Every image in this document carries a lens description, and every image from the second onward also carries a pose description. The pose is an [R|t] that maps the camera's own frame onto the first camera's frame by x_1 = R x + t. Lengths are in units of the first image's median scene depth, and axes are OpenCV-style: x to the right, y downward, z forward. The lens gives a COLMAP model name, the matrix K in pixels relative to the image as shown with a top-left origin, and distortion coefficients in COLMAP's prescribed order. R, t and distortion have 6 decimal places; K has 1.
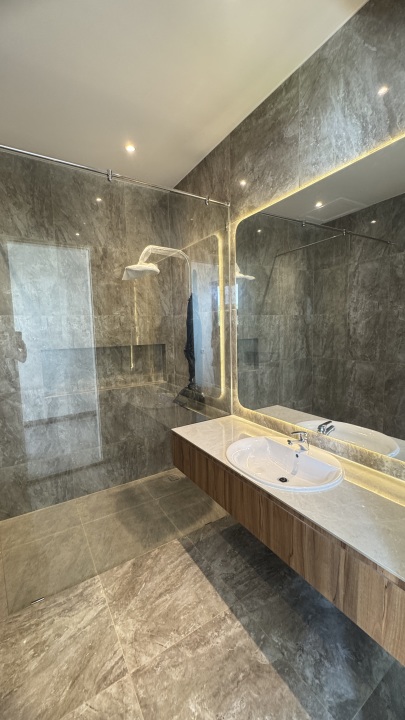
lens RADIAL K [[291.3, 0, 204.1], [0, 291.3, 360.3], [0, 0, 1]] dist [-0.002813, 0.000602]
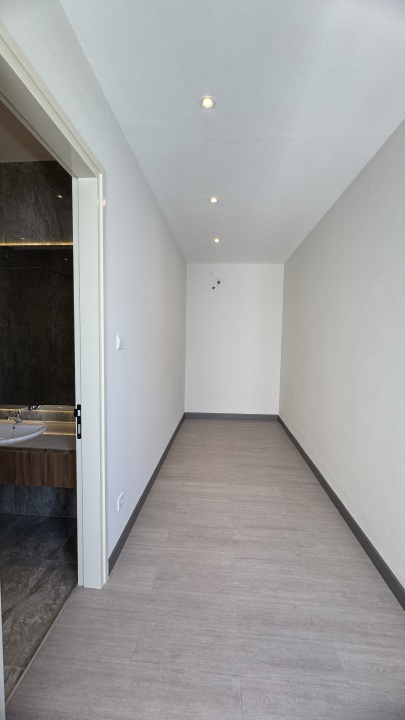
lens RADIAL K [[291.3, 0, 203.5], [0, 291.3, 359.5], [0, 0, 1]] dist [-0.002813, 0.000602]
pose [[0.600557, -0.027681, 0.799103, -0.112776], [0.060736, 0.998092, -0.011071, 0.027958], [-0.797272, 0.055183, 0.601093, -0.276746]]
